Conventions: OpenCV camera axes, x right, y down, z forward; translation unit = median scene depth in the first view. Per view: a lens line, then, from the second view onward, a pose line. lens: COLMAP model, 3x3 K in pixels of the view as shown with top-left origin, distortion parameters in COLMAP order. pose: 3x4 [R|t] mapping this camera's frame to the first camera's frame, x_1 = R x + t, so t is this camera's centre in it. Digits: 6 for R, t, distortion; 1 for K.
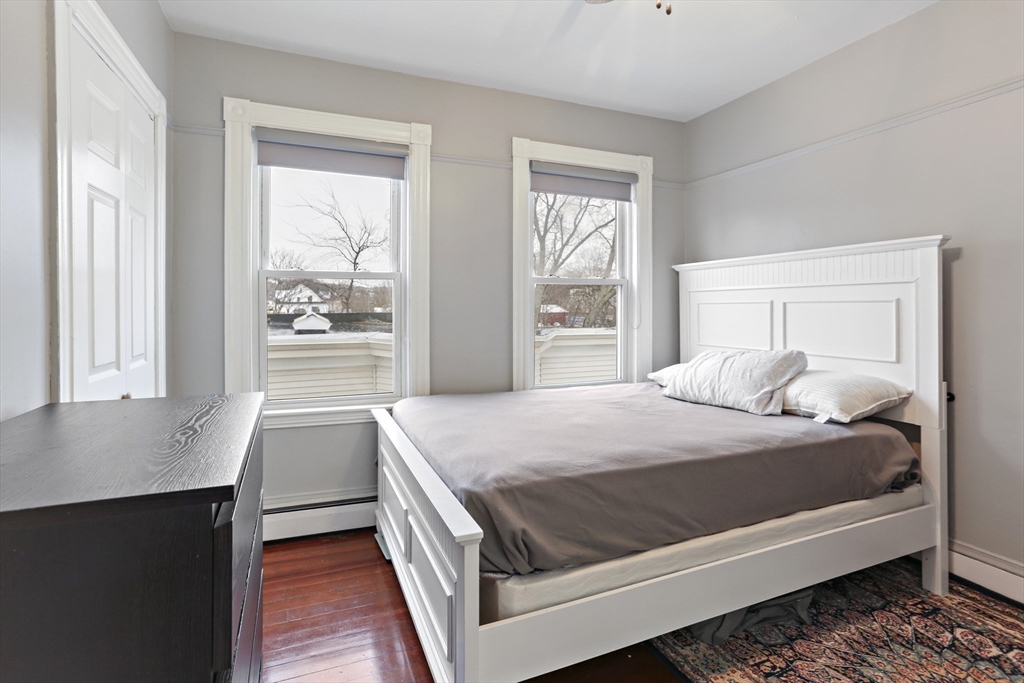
lens RADIAL K [[506.0, 0, 510.8], [0, 506.0, 311.2], [0, 0, 1]] dist [-0.029778, 0.005877]
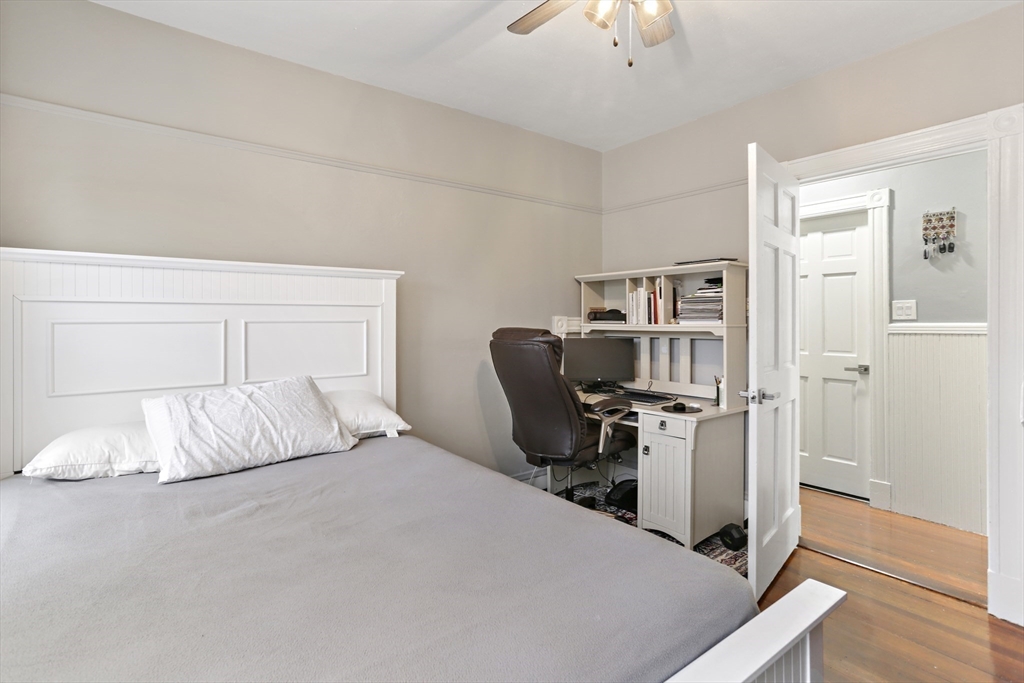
lens RADIAL K [[506.0, 0, 511.0], [0, 506.0, 331.5], [0, 0, 1]] dist [-0.029778, 0.005877]
pose [[-0.246047, -0.012373, 0.969179, -0.423697], [0.011697, 0.999808, 0.015734, -0.011869], [-0.969187, 0.015208, -0.245855, 0.923155]]
